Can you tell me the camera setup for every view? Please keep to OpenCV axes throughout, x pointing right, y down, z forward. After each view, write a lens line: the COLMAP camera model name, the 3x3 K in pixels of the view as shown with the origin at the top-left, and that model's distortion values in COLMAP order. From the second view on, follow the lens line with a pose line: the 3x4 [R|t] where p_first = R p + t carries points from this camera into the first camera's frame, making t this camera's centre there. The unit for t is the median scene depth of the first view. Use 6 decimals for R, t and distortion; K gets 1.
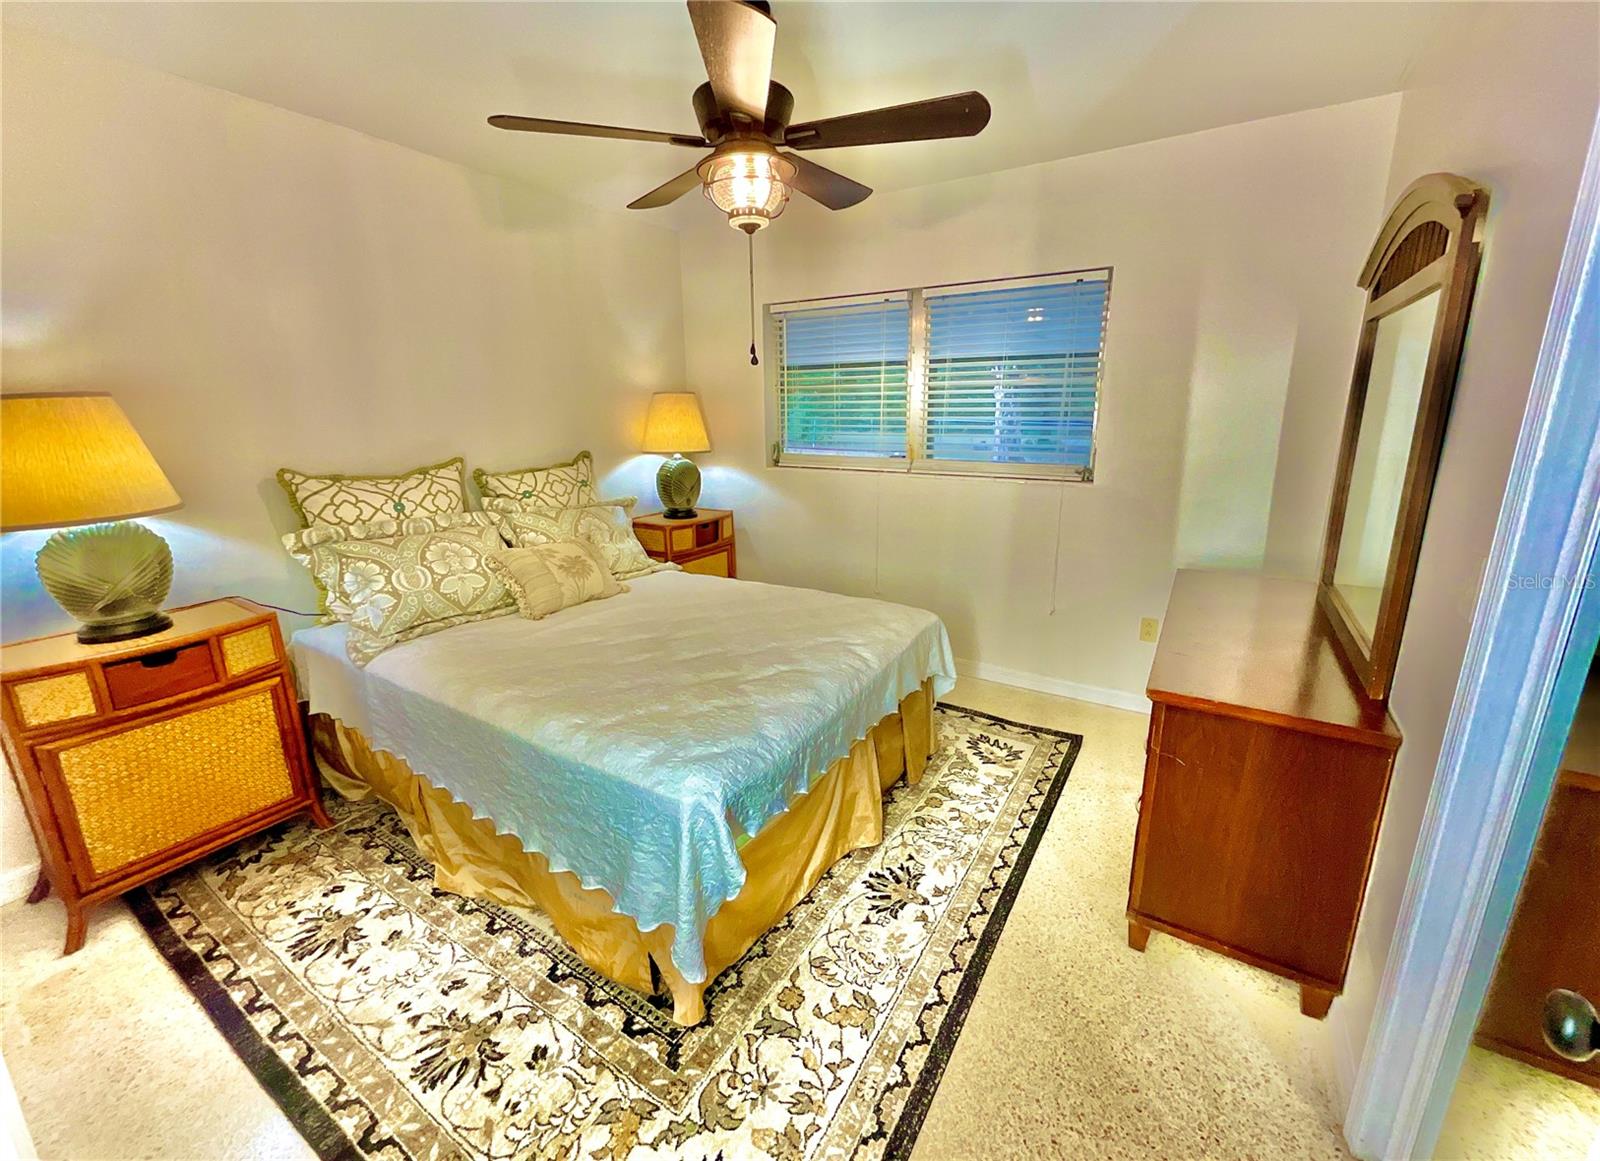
lens RADIAL K [[647.5, 0, 796.3], [0, 647.5, 559.6], [0, 0, 1]] dist [-0.031414, 0.014273]
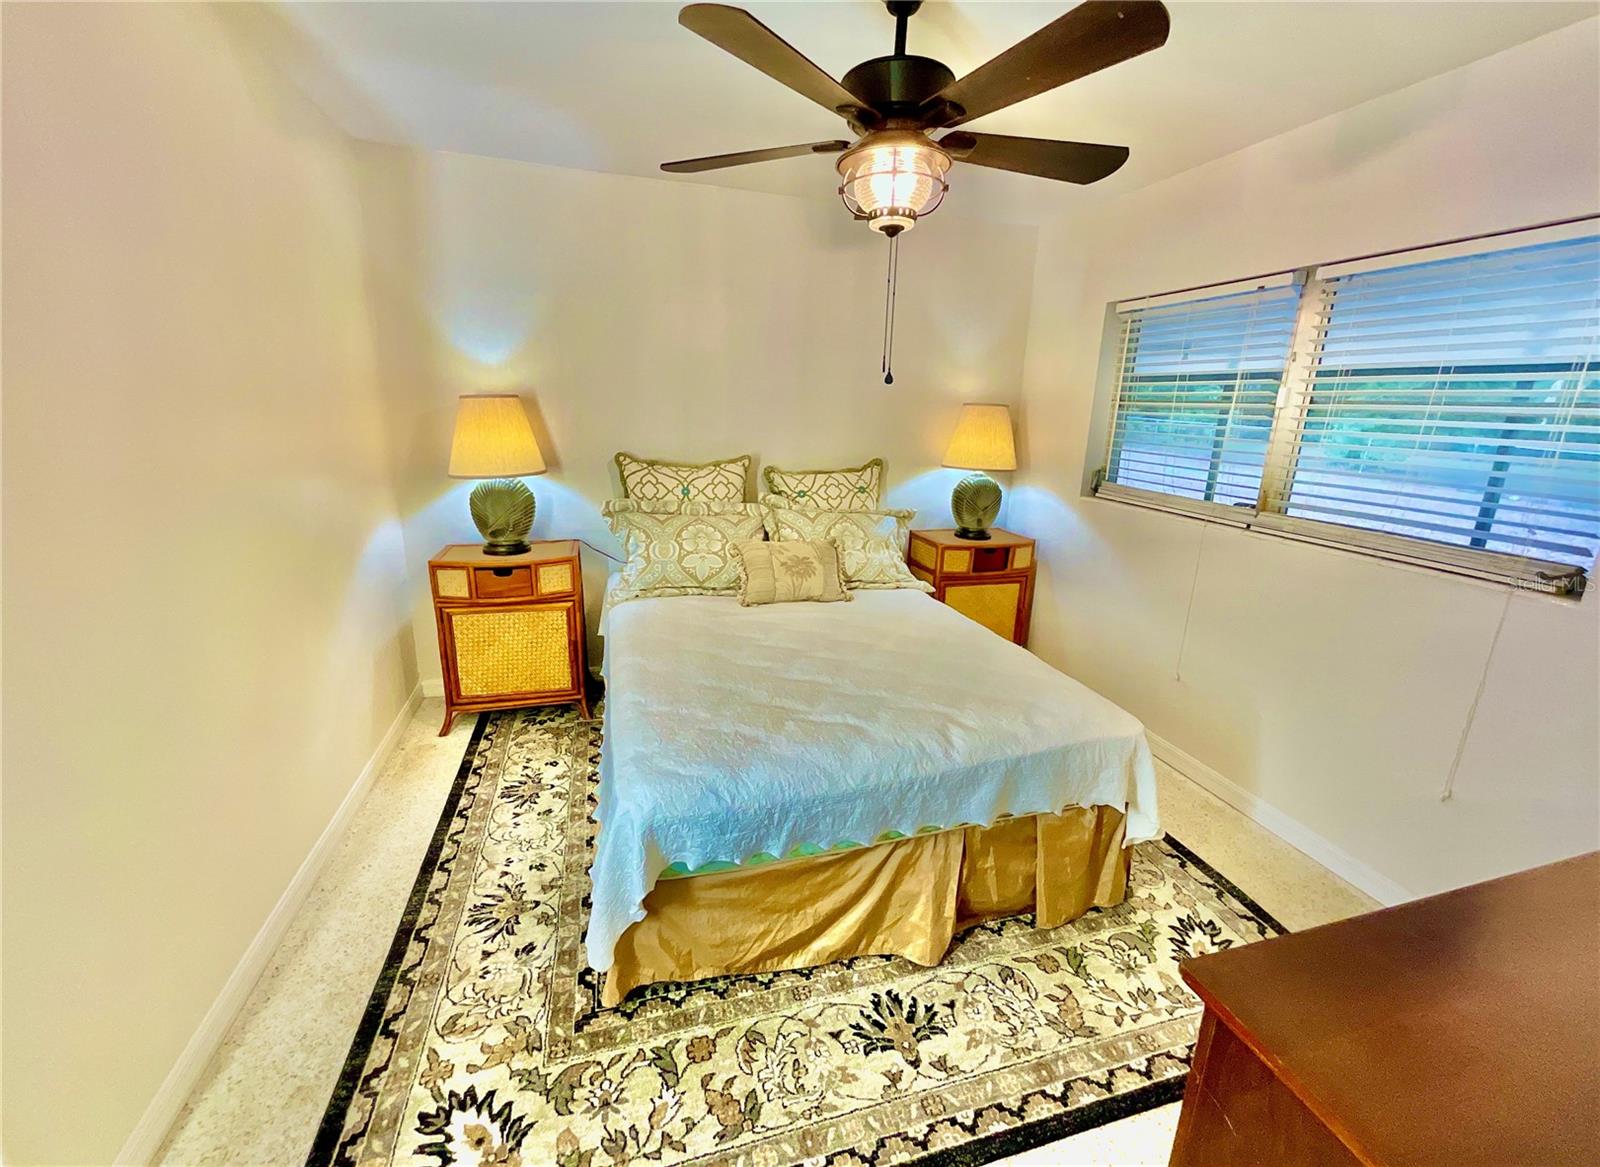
lens RADIAL K [[641.6, 0, 792.1], [0, 641.6, 564.7], [0, 0, 1]] dist [-0.022627, 0.013681]
pose [[0.749016, 0.192433, -0.633991, 0.458816], [-0.187006, 0.979388, 0.076336, -0.101651], [0.635613, 0.061383, 0.769564, 0.253717]]
